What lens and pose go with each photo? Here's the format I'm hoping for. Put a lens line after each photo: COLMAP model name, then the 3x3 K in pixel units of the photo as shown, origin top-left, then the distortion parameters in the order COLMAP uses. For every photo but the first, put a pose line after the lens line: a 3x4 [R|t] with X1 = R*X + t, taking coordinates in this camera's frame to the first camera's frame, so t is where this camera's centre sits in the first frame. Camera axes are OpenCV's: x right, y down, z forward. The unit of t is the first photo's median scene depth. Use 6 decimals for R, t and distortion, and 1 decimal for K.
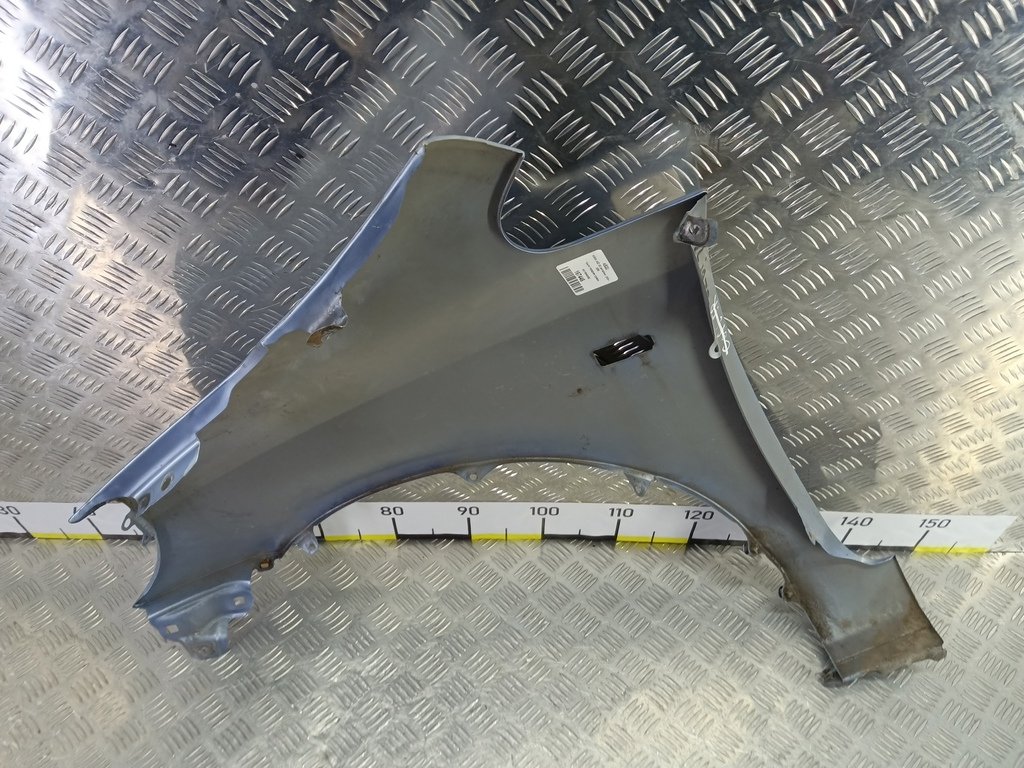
lens RADIAL K [[818.0, 0, 512.0], [0, 818.0, 384.0], [0, 0, 1]] dist [0.092764, -0.210388]
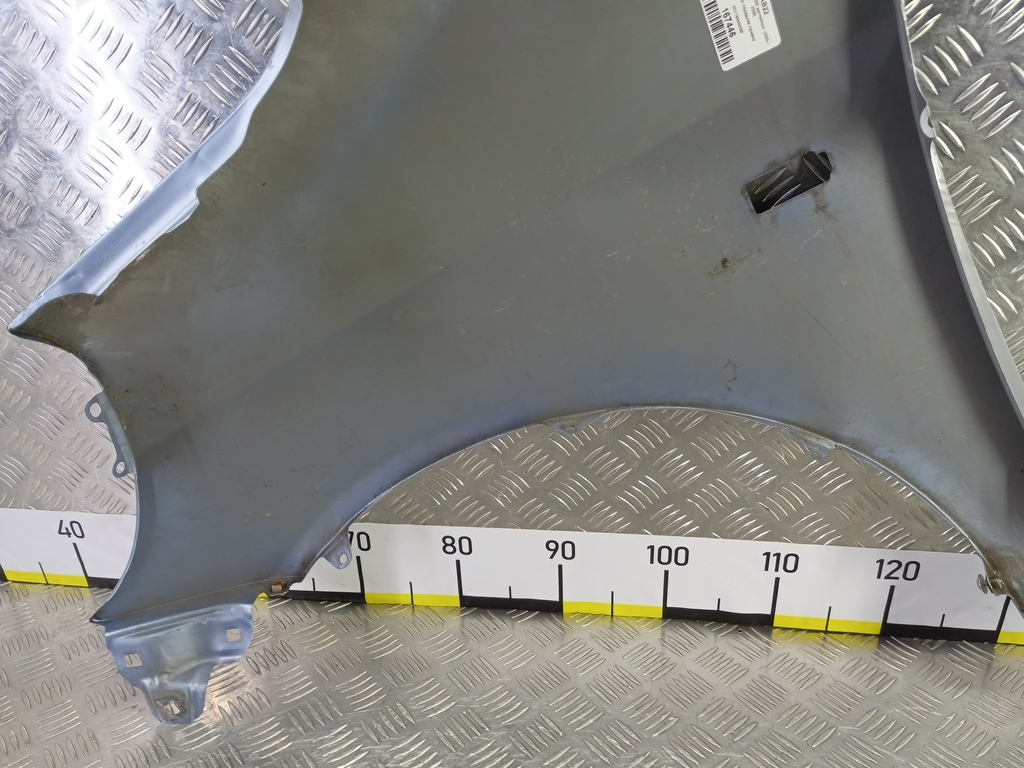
lens RADIAL K [[818.0, 0, 512.0], [0, 818.0, 384.0], [0, 0, 1]] dist [0.092764, -0.210388]
pose [[0.991995, 0.019125, -0.124818, -0.008151], [-0.066954, 0.917742, -0.391493, 0.306989], [0.107064, 0.396716, 0.911676, 0.277423]]
